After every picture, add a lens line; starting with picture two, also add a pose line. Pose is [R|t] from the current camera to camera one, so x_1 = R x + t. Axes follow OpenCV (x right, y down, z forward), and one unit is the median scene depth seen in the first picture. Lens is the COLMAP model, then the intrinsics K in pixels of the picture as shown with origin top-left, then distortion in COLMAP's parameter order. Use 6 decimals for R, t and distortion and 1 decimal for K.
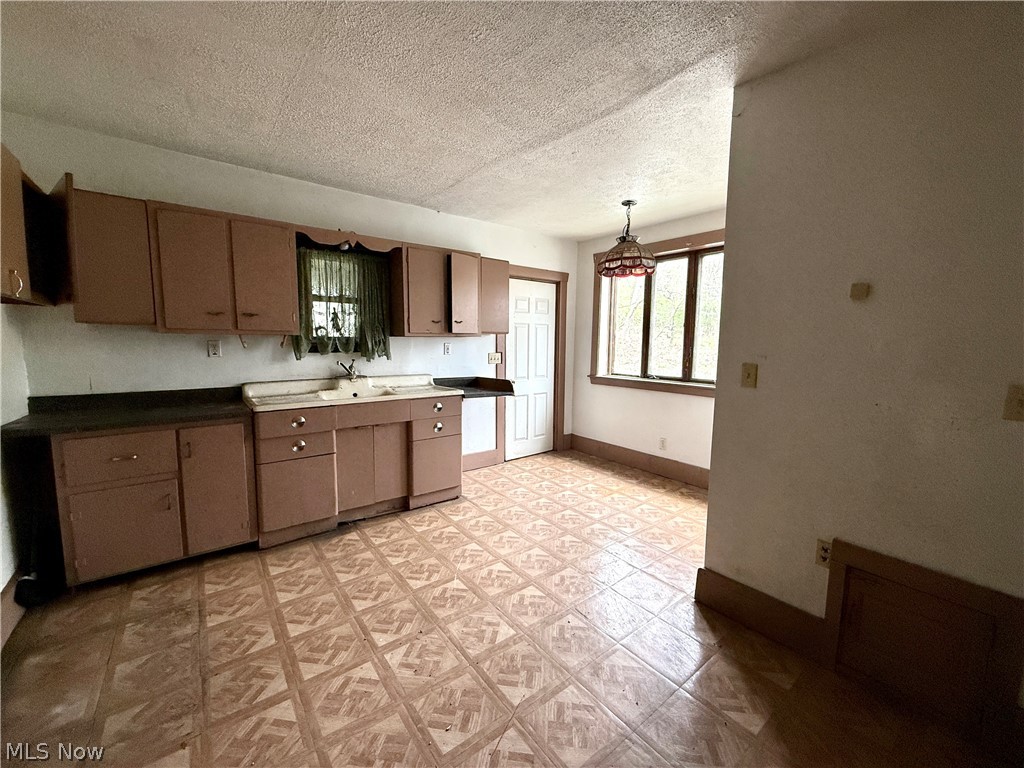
lens RADIAL K [[406.4, 0, 512.0], [0, 406.4, 384.0], [0, 0, 1]] dist [0.003969, 0.000188]
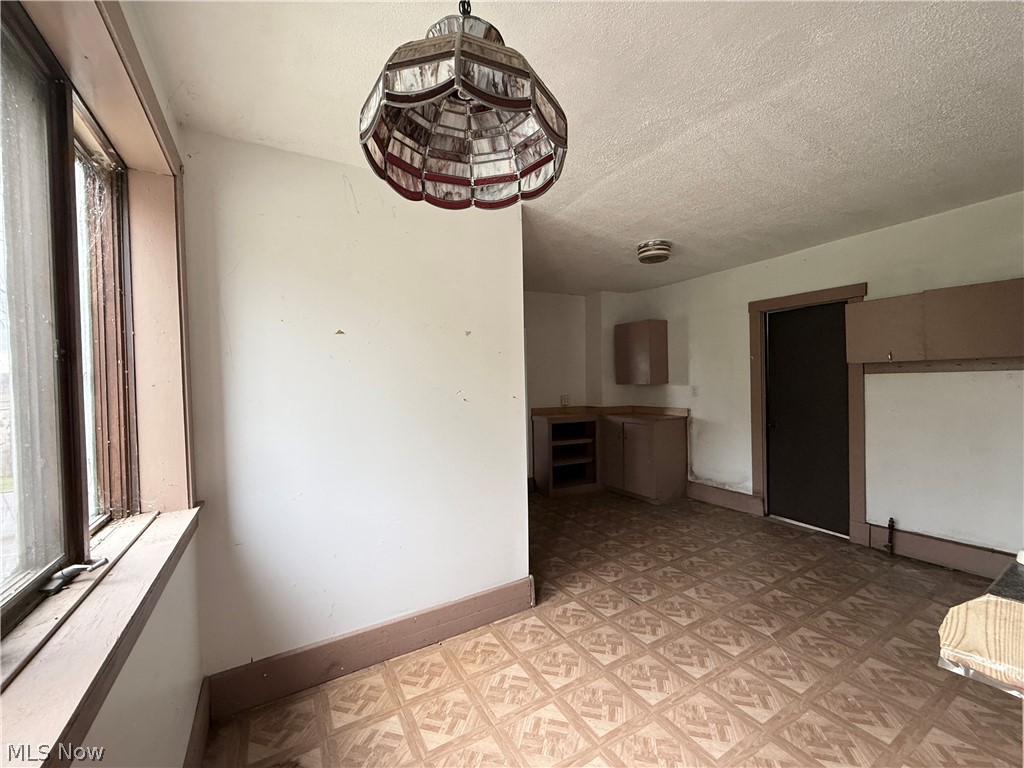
lens RADIAL K [[406.4, 0, 512.0], [0, 406.4, 384.0], [0, 0, 1]] dist [0.003969, 0.000188]
pose [[-0.990861, 0.015034, 0.134046, 0.389937], [0.030893, 0.992649, 0.117023, -0.283179], [-0.131301, 0.120094, -0.984041, 2.349184]]
